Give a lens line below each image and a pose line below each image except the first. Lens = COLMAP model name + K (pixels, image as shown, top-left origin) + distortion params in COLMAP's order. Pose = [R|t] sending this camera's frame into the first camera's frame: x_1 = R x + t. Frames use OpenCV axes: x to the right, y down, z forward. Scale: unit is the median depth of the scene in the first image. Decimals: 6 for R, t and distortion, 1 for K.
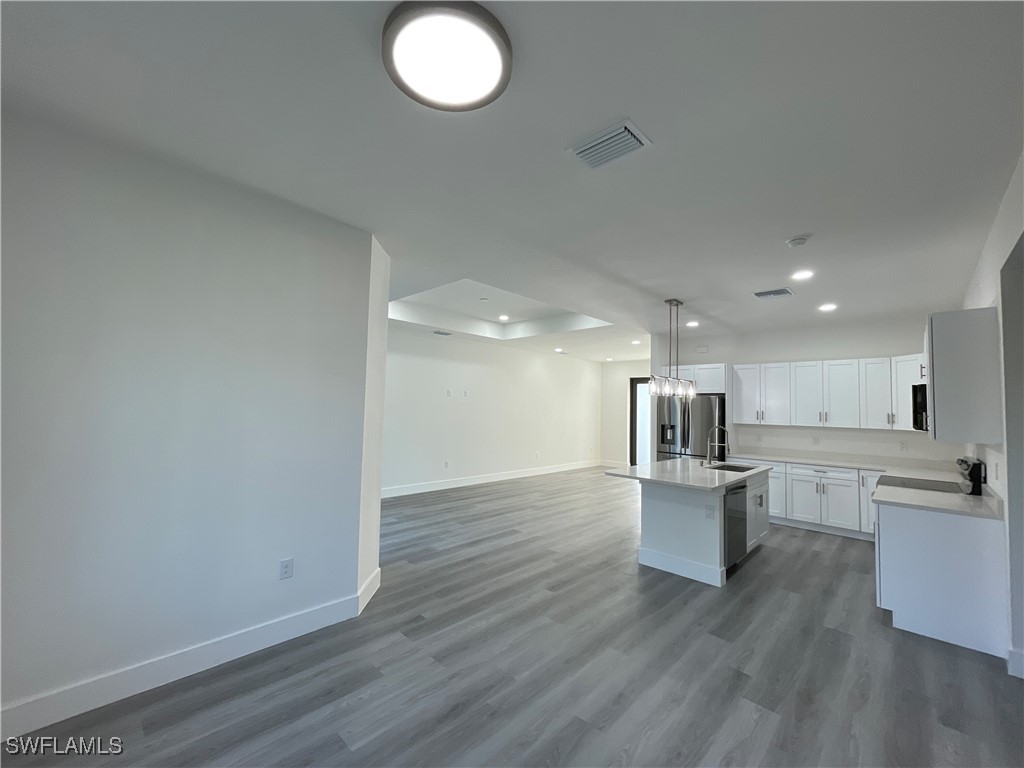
lens RADIAL K [[411.1, 0, 513.3], [0, 411.1, 384.0], [0, 0, 1]] dist [-0.004454, -0.000910]
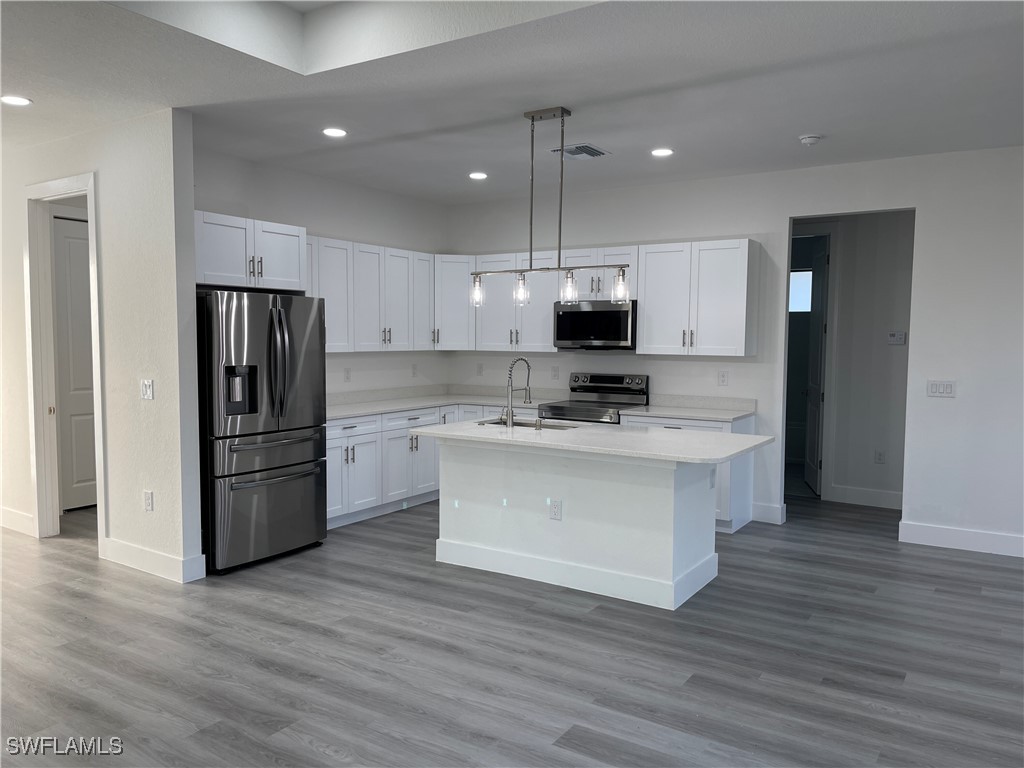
lens RADIAL K [[769.3, 0, 511.1], [0, 769.3, 386.4], [0, 0, 1]] dist [0.027572, 0.000570]
pose [[-0.199157, -0.093789, 0.975469, -0.568136], [-0.075134, 0.993941, 0.080226, 0.058187], [-0.977083, -0.057313, -0.204997, 1.277017]]
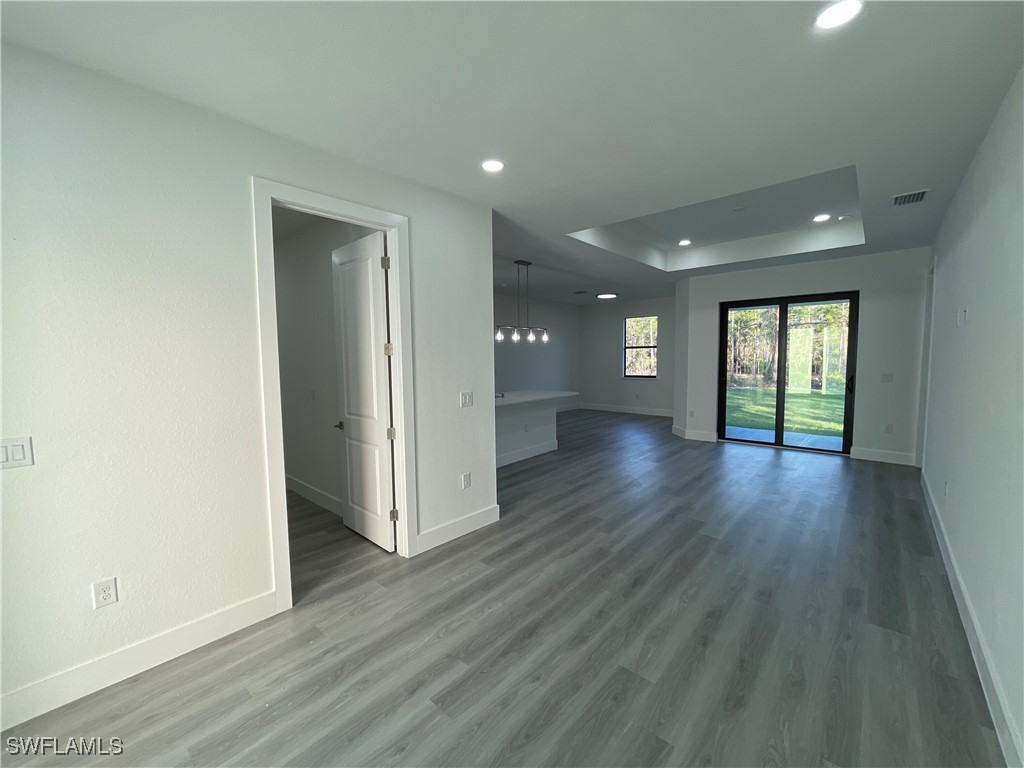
lens RADIAL K [[411.1, 0, 509.7], [0, 411.1, 384.9], [0, 0, 1]] dist [-0.004454, -0.000910]
pose [[-0.999253, -0.011085, -0.037029, 0.494825], [-0.011562, 0.999852, 0.012708, 0.146397], [0.036883, 0.013127, -0.999233, 2.297699]]
